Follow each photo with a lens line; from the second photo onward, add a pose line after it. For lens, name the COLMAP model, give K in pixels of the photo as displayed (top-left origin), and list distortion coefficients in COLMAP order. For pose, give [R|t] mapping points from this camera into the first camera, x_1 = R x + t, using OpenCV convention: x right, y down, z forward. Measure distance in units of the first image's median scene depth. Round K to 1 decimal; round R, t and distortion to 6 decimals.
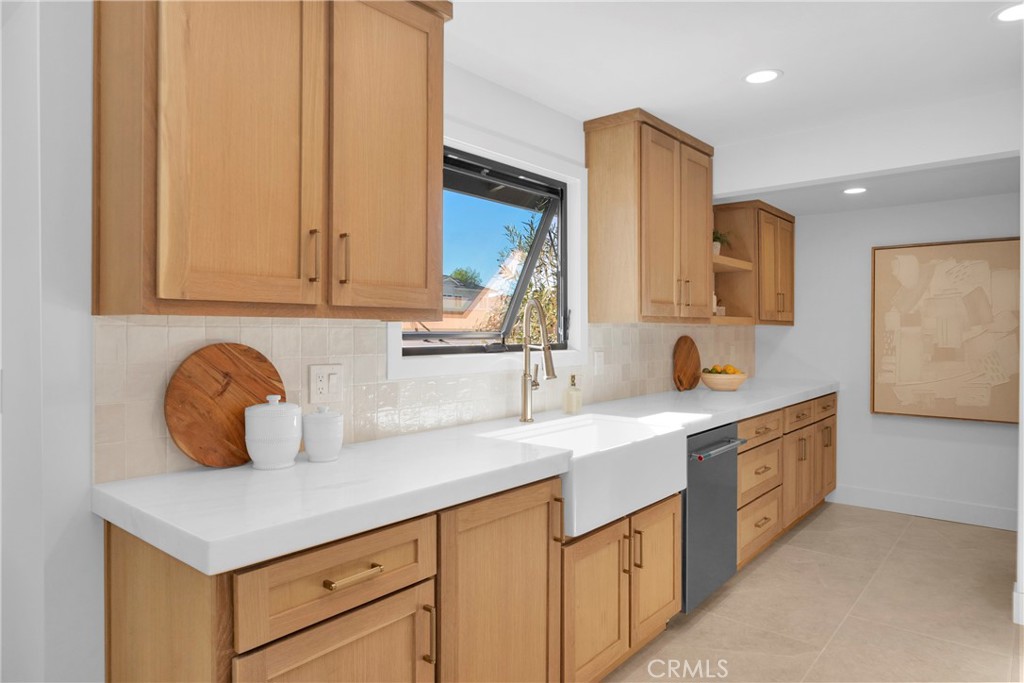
lens RADIAL K [[635.8, 0, 515.7], [0, 635.8, 338.7], [0, 0, 1]] dist [0.003371, 0.000890]
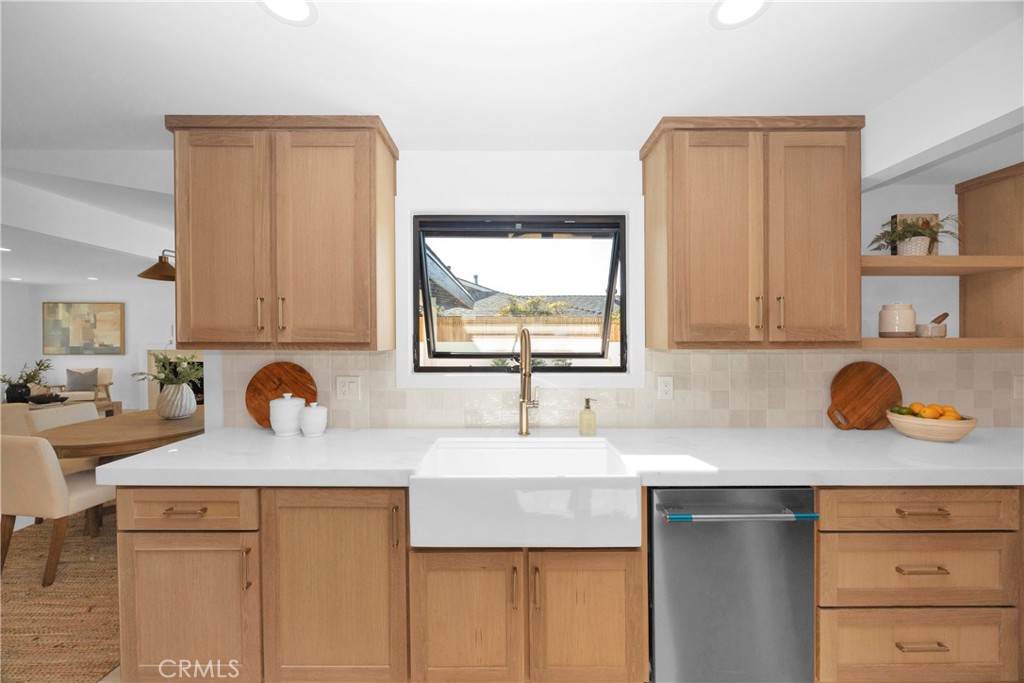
lens RADIAL K [[387.6, 0, 515.0], [0, 387.6, 344.2], [0, 0, 1]] dist [-0.007028, -0.000321]
pose [[0.636884, 0.005224, -0.770942, 0.559180], [-0.009604, 0.999953, -0.001158, -0.033665], [0.770900, 0.008142, 0.636904, 0.543705]]
